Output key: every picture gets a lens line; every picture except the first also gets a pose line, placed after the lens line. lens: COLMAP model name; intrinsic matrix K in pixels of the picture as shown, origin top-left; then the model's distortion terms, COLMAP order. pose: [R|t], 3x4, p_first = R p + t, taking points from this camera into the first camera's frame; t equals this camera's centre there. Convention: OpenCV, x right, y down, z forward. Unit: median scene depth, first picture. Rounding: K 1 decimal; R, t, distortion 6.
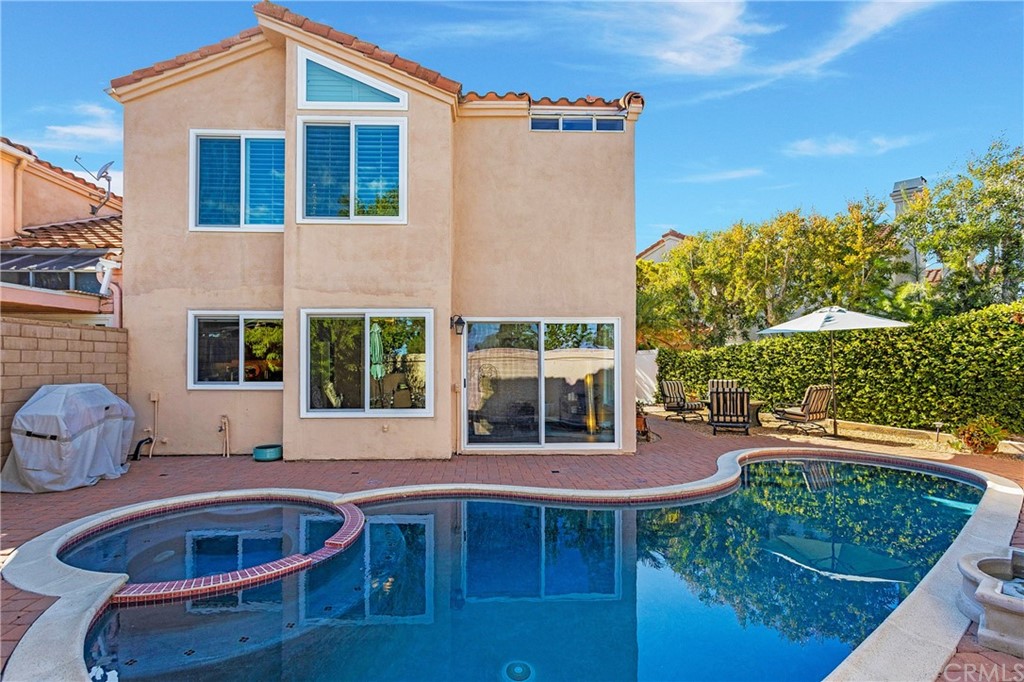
lens RADIAL K [[522.8, 0, 499.0], [0, 522.8, 348.8], [0, 0, 1]] dist [-0.002142, 0.001849]
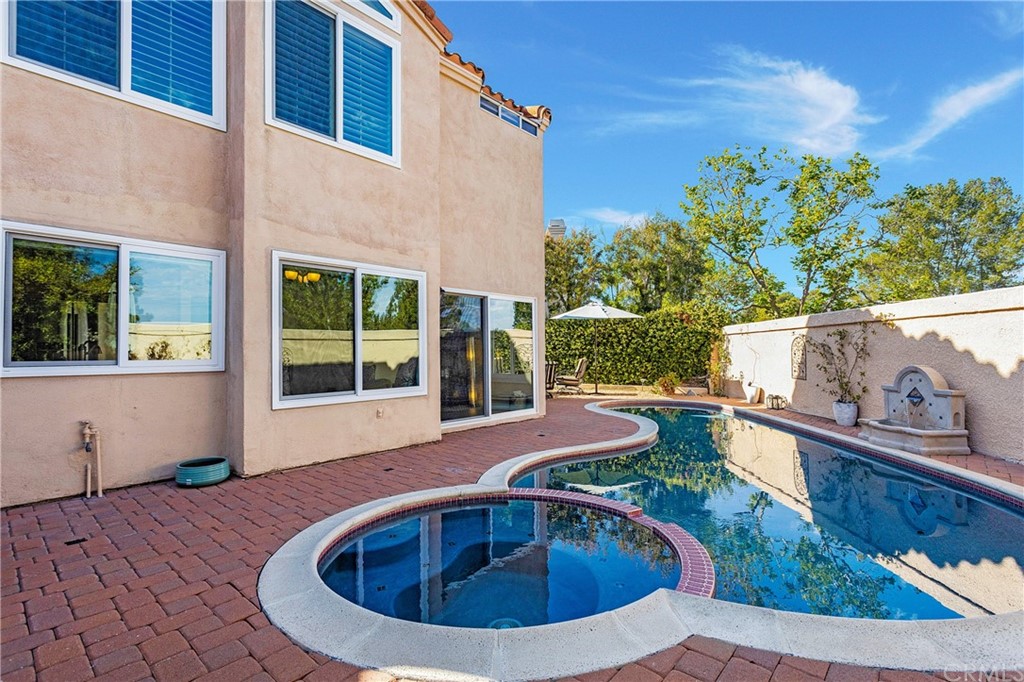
lens RADIAL K [[502.3, 0, 513.4], [0, 502.3, 333.8], [0, 0, 1]] dist [0.005661, 0.000730]
pose [[0.660051, 0.021452, 0.750914, -0.625385], [-0.011080, 0.999761, -0.018822, 0.039462], [-0.751139, 0.004103, 0.660132, 0.310848]]
